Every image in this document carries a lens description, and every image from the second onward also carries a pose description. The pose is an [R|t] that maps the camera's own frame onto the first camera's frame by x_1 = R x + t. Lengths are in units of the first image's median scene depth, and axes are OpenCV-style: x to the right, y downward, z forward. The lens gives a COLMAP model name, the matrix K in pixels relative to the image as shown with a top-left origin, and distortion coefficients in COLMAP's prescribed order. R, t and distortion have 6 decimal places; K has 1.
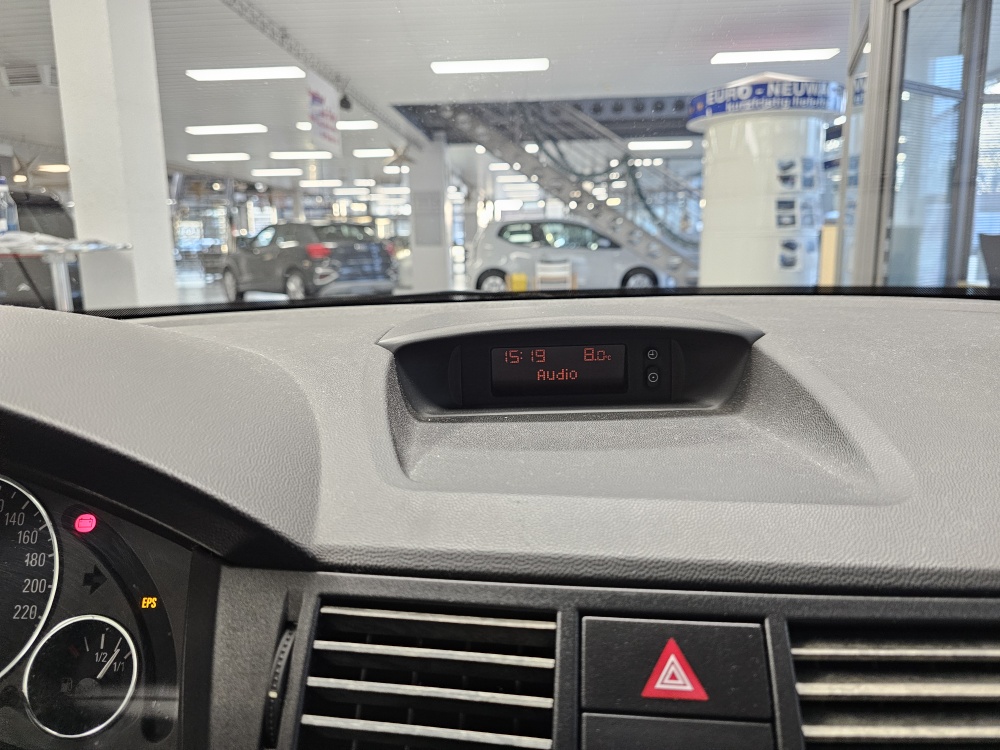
lens RADIAL K [[679.6, 0, 483.0], [0, 679.6, 376.5], [0, 0, 1]] dist [0.002369, -0.000673]
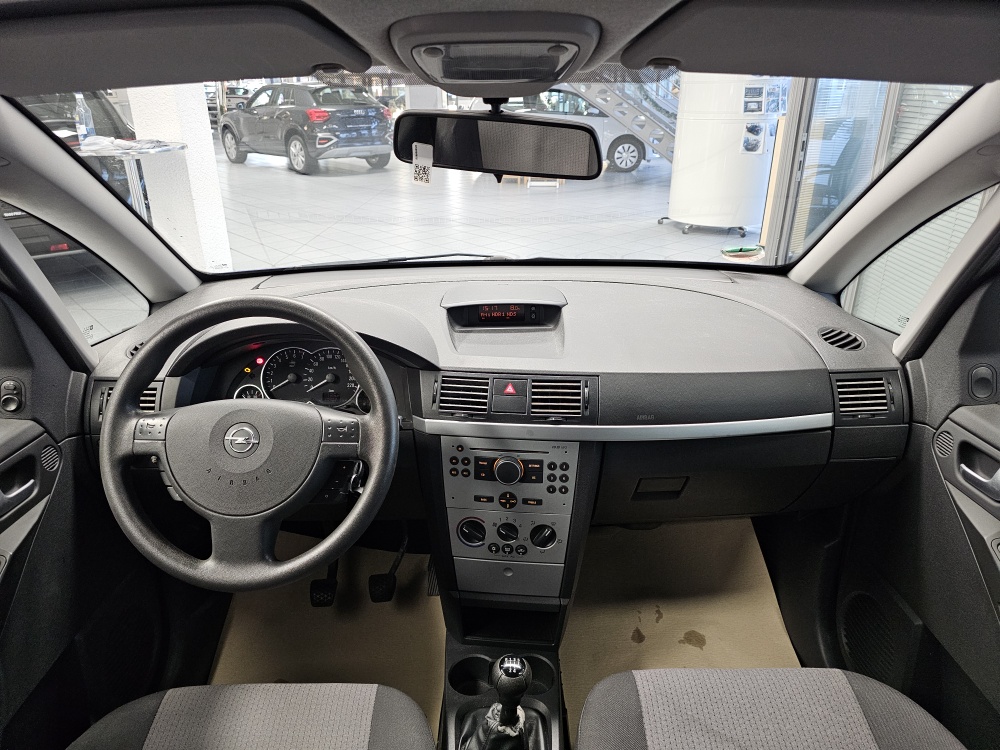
lens RADIAL K [[653.2, 0, 500.0], [0, 653.2, 375.0], [0, 0, 1]] dist [0.080074, -0.104290]
pose [[0.999303, 0.006588, 0.036742, 0.000469], [-0.014192, 0.977442, 0.210726, -0.051590], [-0.034525, -0.211101, 0.976854, -0.272811]]
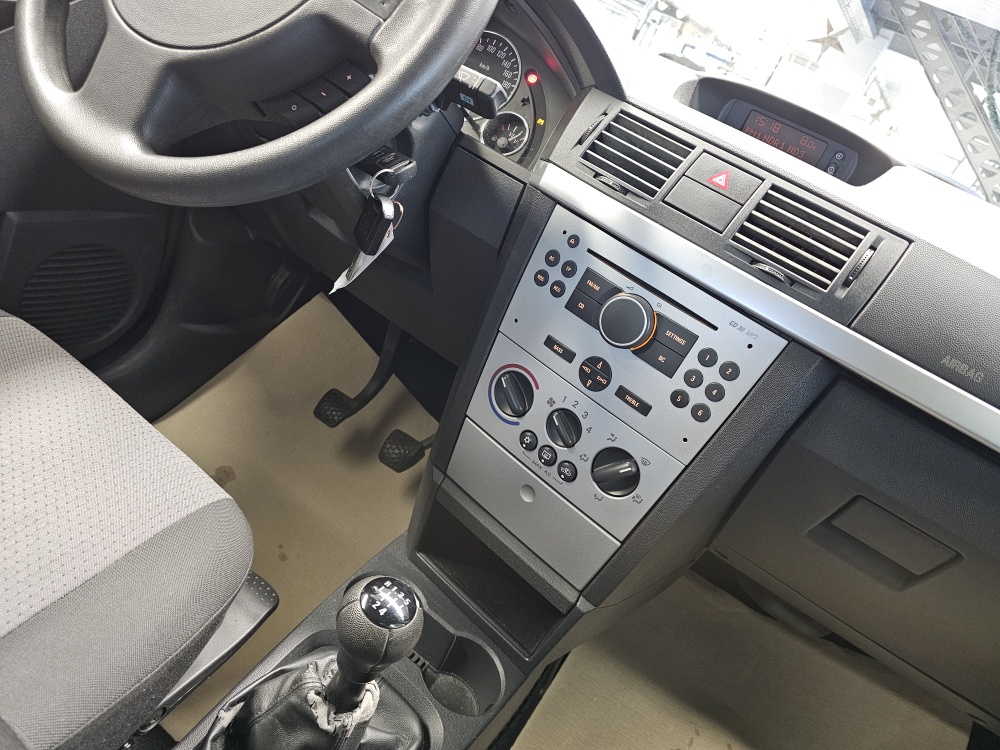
lens RADIAL K [[653.2, 0, 500.0], [0, 653.2, 375.0], [0, 0, 1]] dist [0.080074, -0.104290]
pose [[0.794713, 0.544447, -0.268345, 0.047292], [-0.474092, 0.832834, 0.285701, 0.050053], [0.379036, -0.099830, 0.919981, -0.121686]]
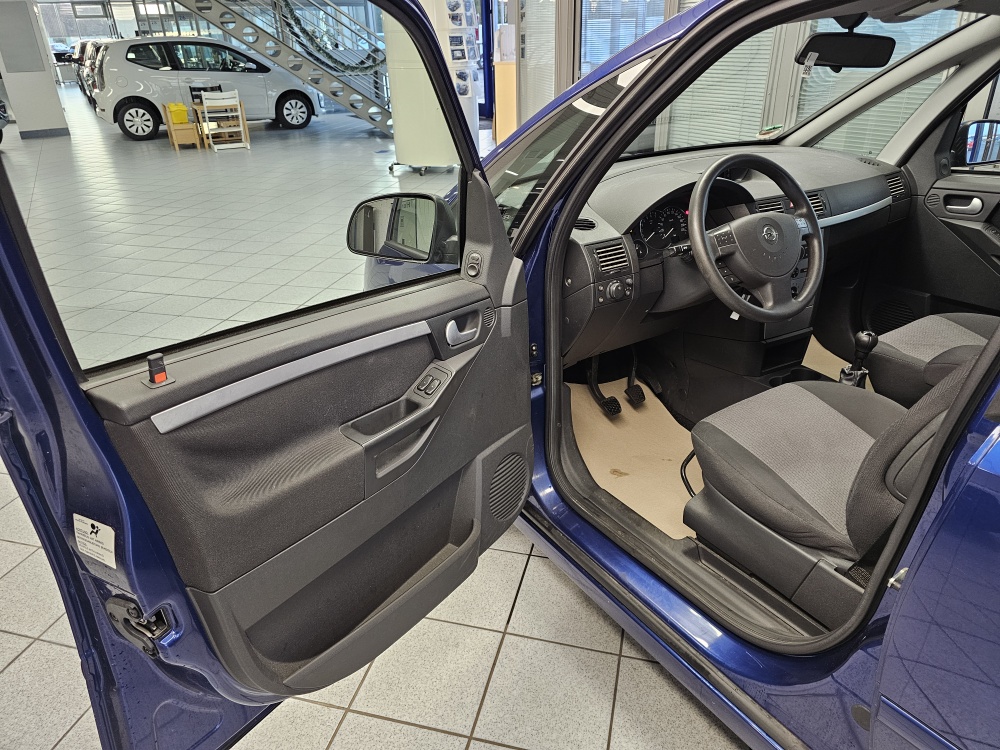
lens RADIAL K [[653.2, 0, 500.0], [0, 653.2, 375.0], [0, 0, 1]] dist [0.080074, -0.104290]
pose [[0.826632, -0.255526, 0.501383, -0.538026], [0.117368, 0.949656, 0.290480, -0.029168], [-0.550367, -0.181274, 0.815007, -0.304794]]
